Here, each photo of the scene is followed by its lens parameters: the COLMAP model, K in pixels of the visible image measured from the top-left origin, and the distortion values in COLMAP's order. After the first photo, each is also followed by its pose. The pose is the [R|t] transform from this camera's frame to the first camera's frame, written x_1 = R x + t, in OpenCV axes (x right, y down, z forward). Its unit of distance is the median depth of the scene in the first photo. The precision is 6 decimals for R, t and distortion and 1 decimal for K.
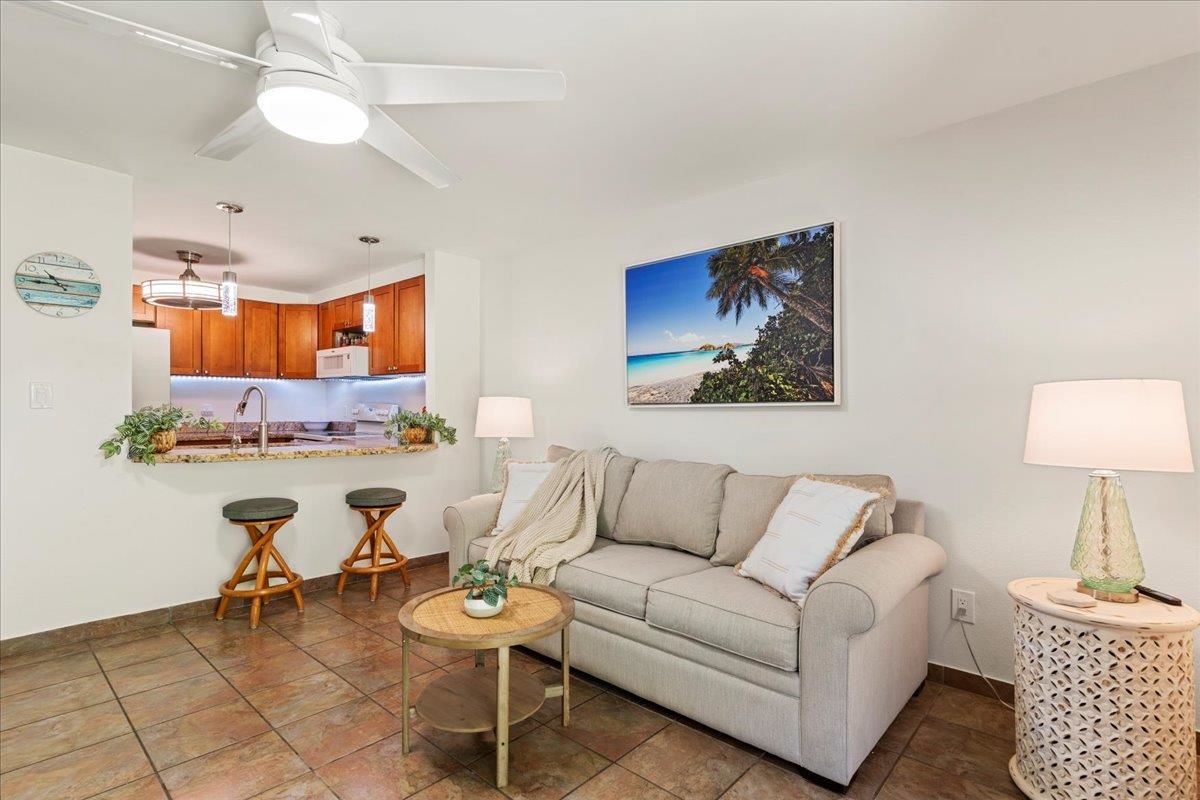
lens RADIAL K [[569.1, 0, 596.8], [0, 569.1, 410.3], [0, 0, 1]] dist [0.000309, -0.001245]
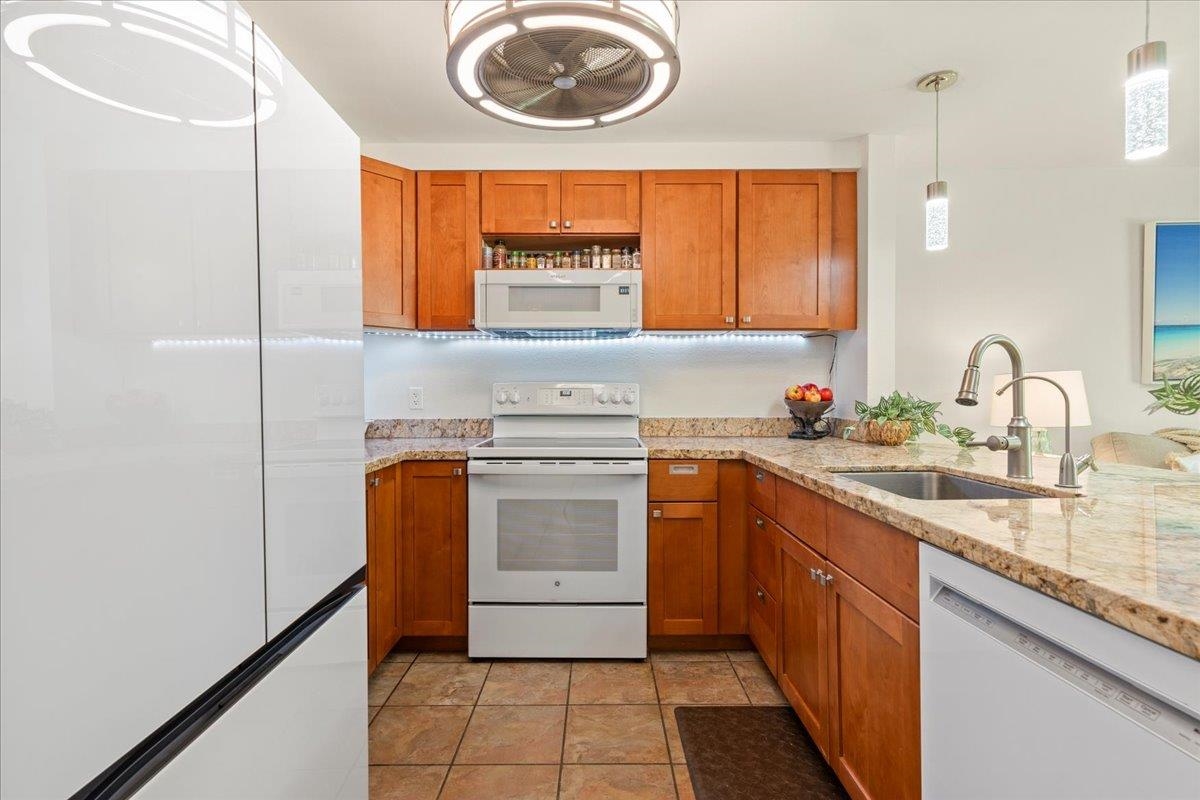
lens RADIAL K [[569.1, 0, 599.7], [0, 569.1, 399.8], [0, 0, 1]] dist [0.000309, -0.001245]
pose [[0.743063, -0.020925, 0.668894, -1.336216], [0.012708, 0.999772, 0.017158, -0.007709], [-0.669101, -0.004249, 0.743160, 1.057369]]
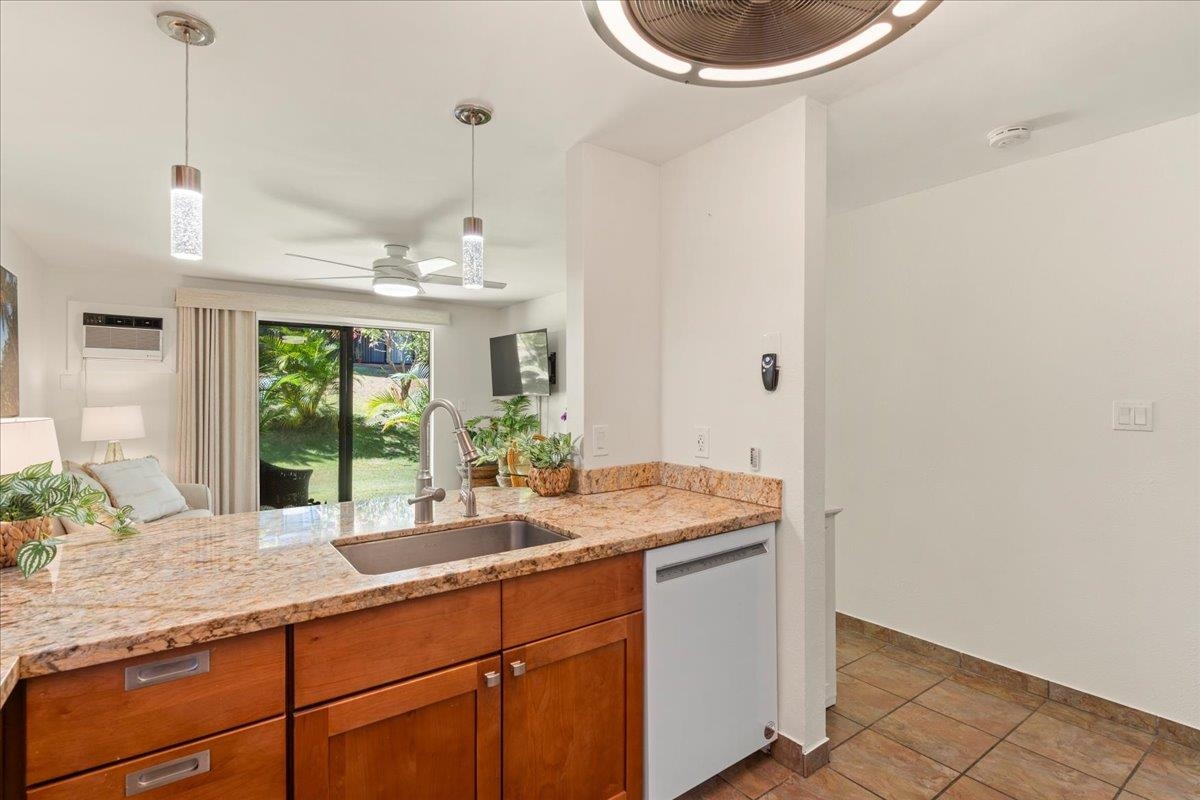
lens RADIAL K [[569.1, 0, 599.8], [0, 569.1, 395.0], [0, 0, 1]] dist [0.000309, -0.001245]
pose [[-0.976074, -0.002872, 0.217421, -1.020752], [-0.003382, 0.999992, -0.001974, -0.056577], [-0.217414, -0.002662, -0.976076, 1.725873]]
